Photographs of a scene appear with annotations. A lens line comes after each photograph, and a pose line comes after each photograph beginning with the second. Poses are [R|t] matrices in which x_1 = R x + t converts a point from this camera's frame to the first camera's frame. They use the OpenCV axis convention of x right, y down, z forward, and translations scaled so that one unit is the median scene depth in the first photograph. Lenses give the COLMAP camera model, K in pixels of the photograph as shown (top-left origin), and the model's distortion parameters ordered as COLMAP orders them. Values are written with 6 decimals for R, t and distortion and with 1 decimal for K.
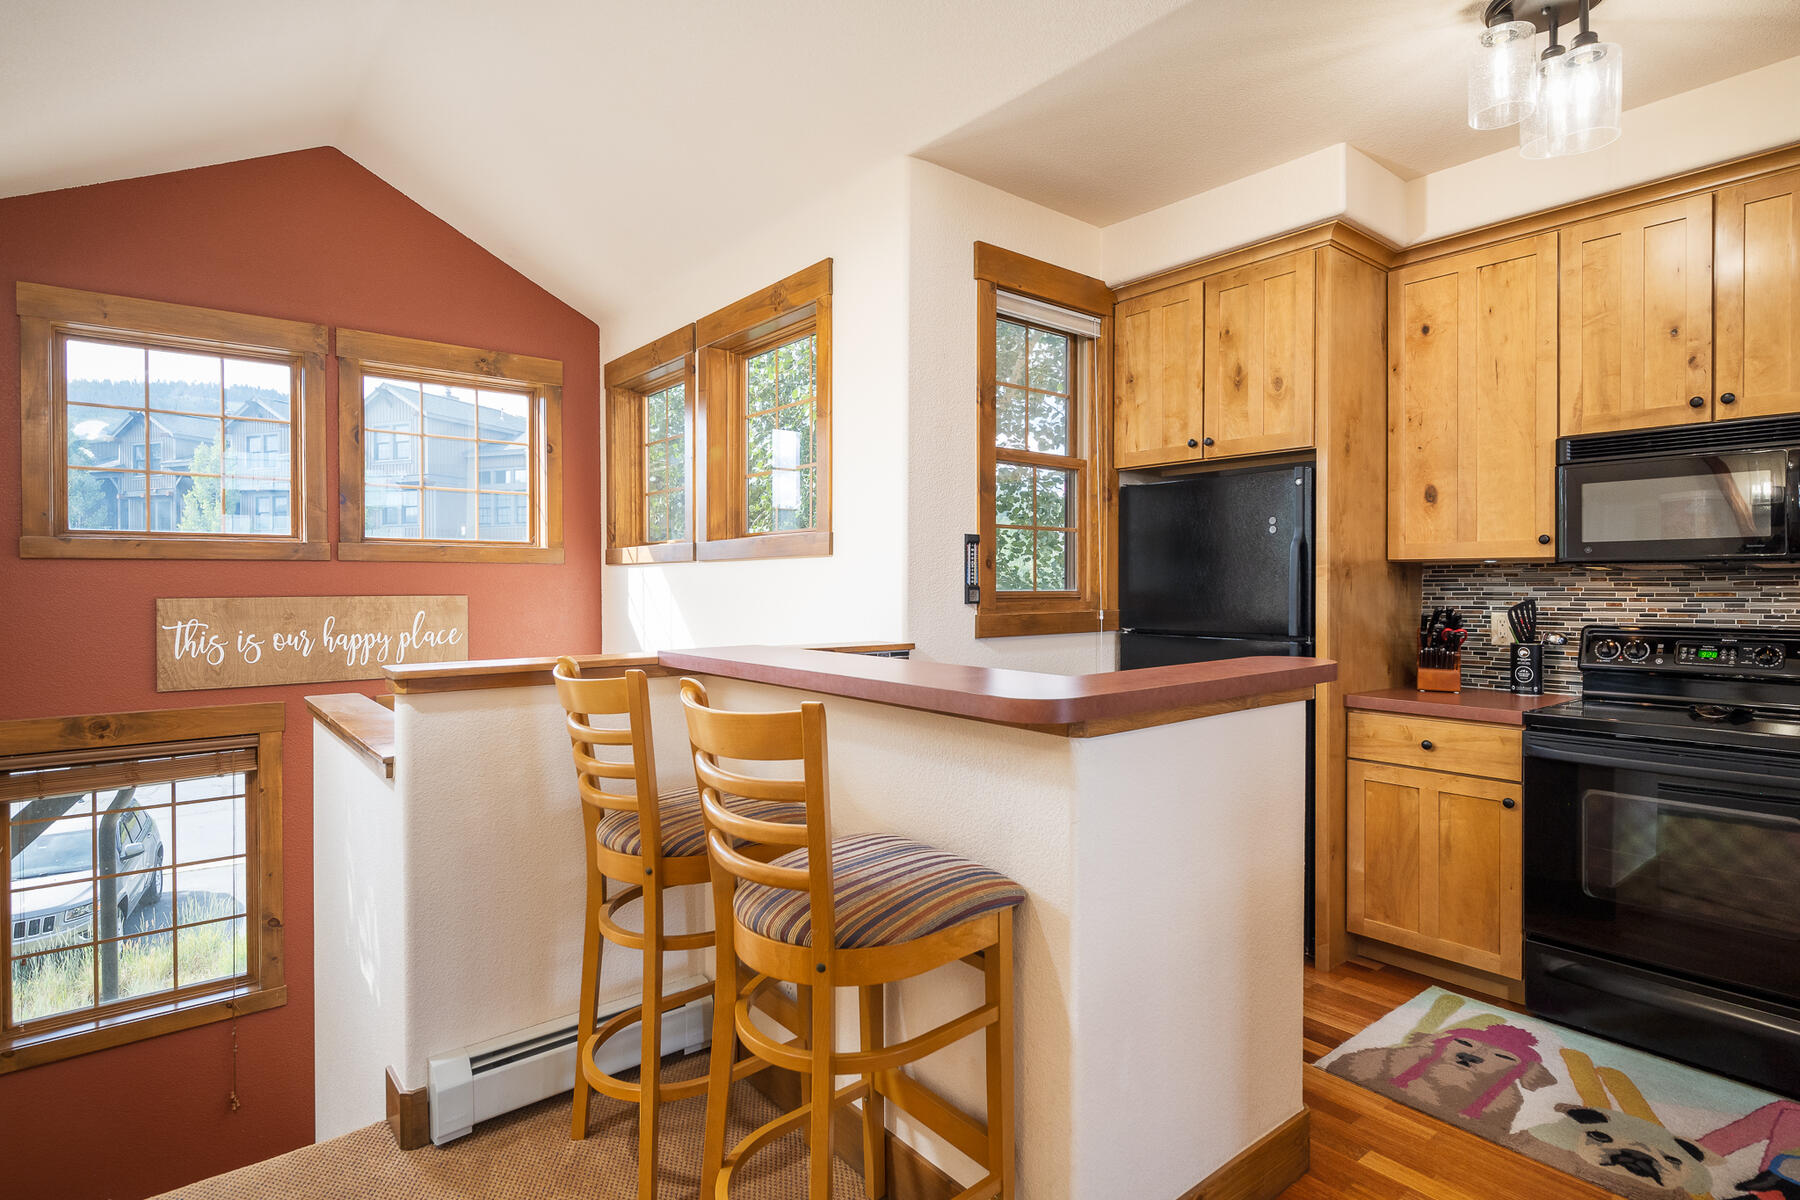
lens RADIAL K [[947.0, 0, 941.8], [0, 947.0, 580.9], [0, 0, 1]] dist [-0.010484, 0.002516]
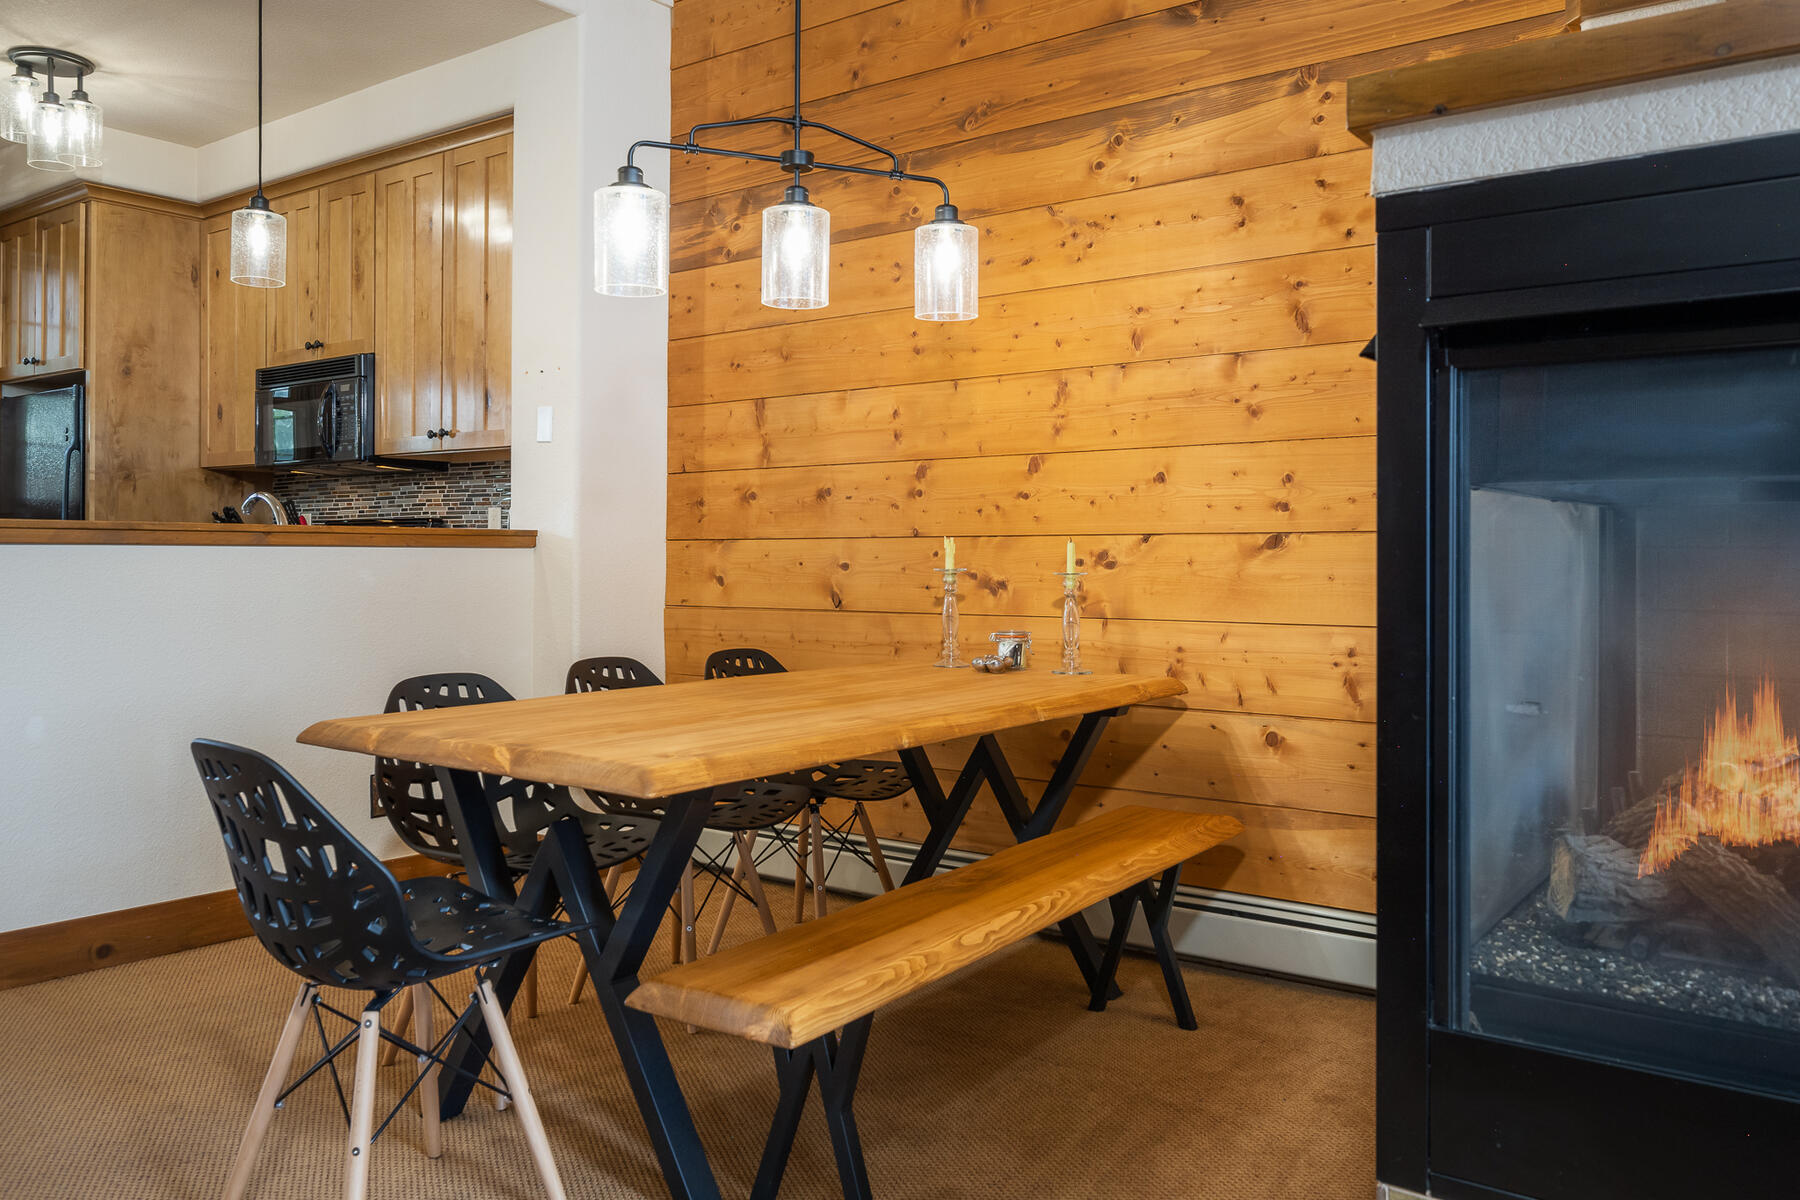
lens RADIAL K [[1381.1, 0, 922.2], [0, 1381.1, 563.5], [0, 0, 1]] dist [-0.012267, 0.004536]
pose [[0.967301, 0.003607, 0.253606, 0.962328], [-0.005531, 0.999961, 0.006873, 0.084408], [-0.253571, -0.008051, 0.967283, -0.931313]]
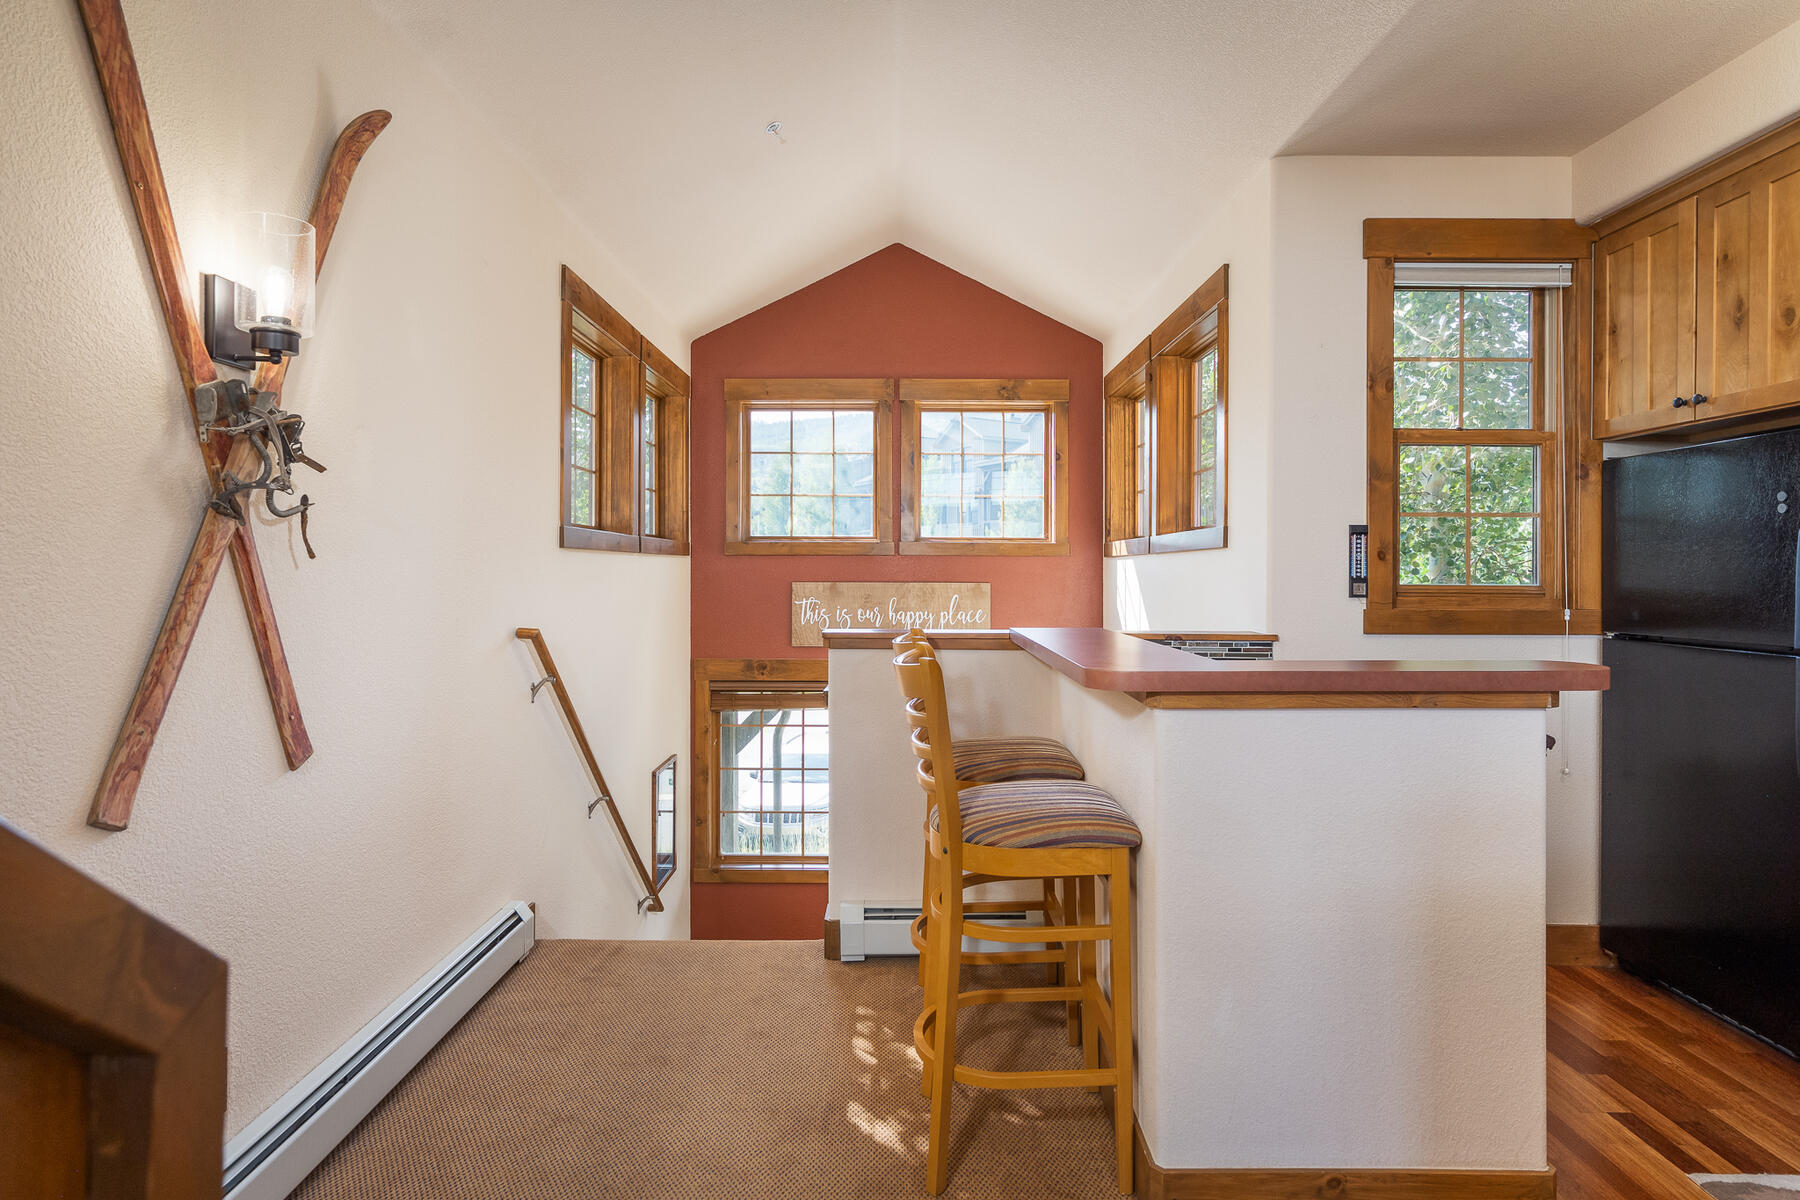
lens RADIAL K [[947.0, 0, 888.7], [0, 947.0, 571.4], [0, 0, 1]] dist [-0.010484, 0.002516]
pose [[0.765780, 0.004624, -0.643086, 0.290806], [-0.005323, 0.999985, 0.000852, -0.000267], [0.643081, 0.002770, 0.765793, -0.042791]]
